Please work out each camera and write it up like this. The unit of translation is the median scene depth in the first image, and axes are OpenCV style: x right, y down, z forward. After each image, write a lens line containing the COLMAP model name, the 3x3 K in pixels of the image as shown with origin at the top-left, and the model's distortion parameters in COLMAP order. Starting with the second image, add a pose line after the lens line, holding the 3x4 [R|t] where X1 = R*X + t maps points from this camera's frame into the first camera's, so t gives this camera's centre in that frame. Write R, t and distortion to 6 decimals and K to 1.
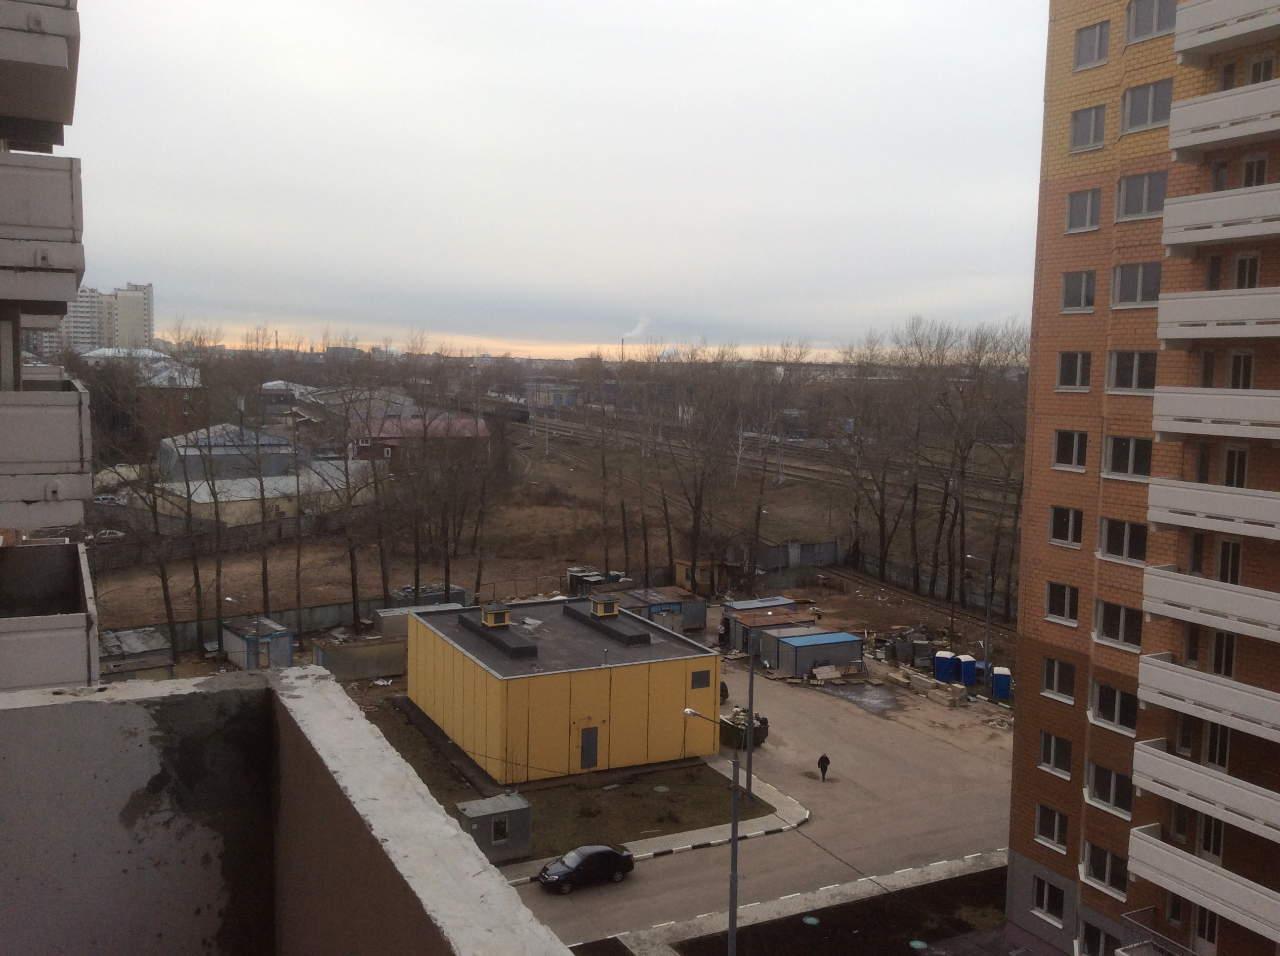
lens RADIAL K [[1144.4, 0, 640.0], [0, 1144.4, 478.6], [0, 0, 1]] dist [0.060460, -0.095206]
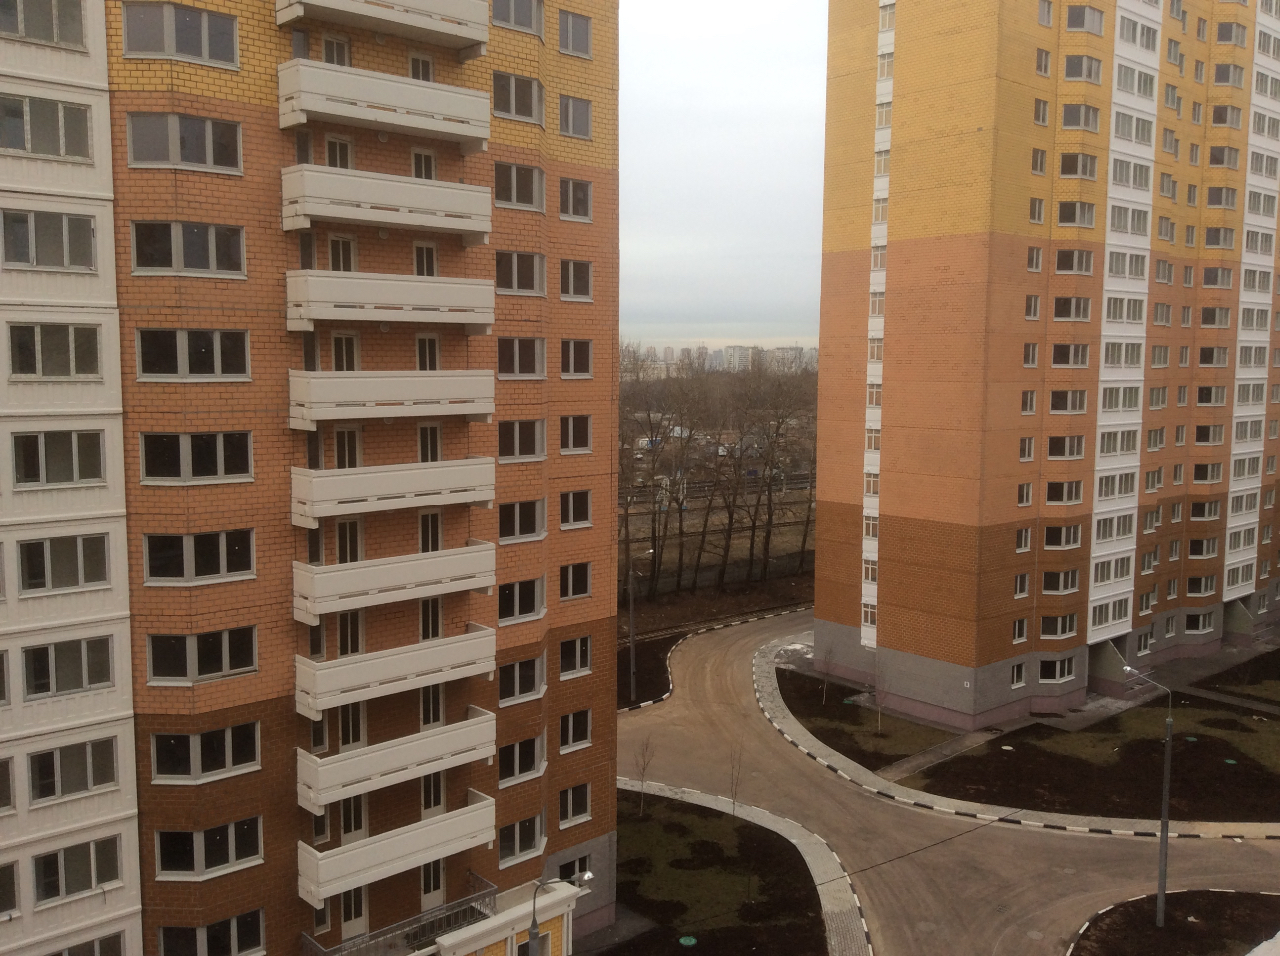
lens RADIAL K [[1144.4, 0, 643.7], [0, 1144.4, 471.5], [0, 0, 1]] dist [0.060460, -0.095206]
pose [[-0.264275, -0.118110, 0.957188, -0.529983], [0.088932, 0.985260, 0.146127, -0.116788], [-0.960338, 0.123742, -0.249876, 1.035113]]
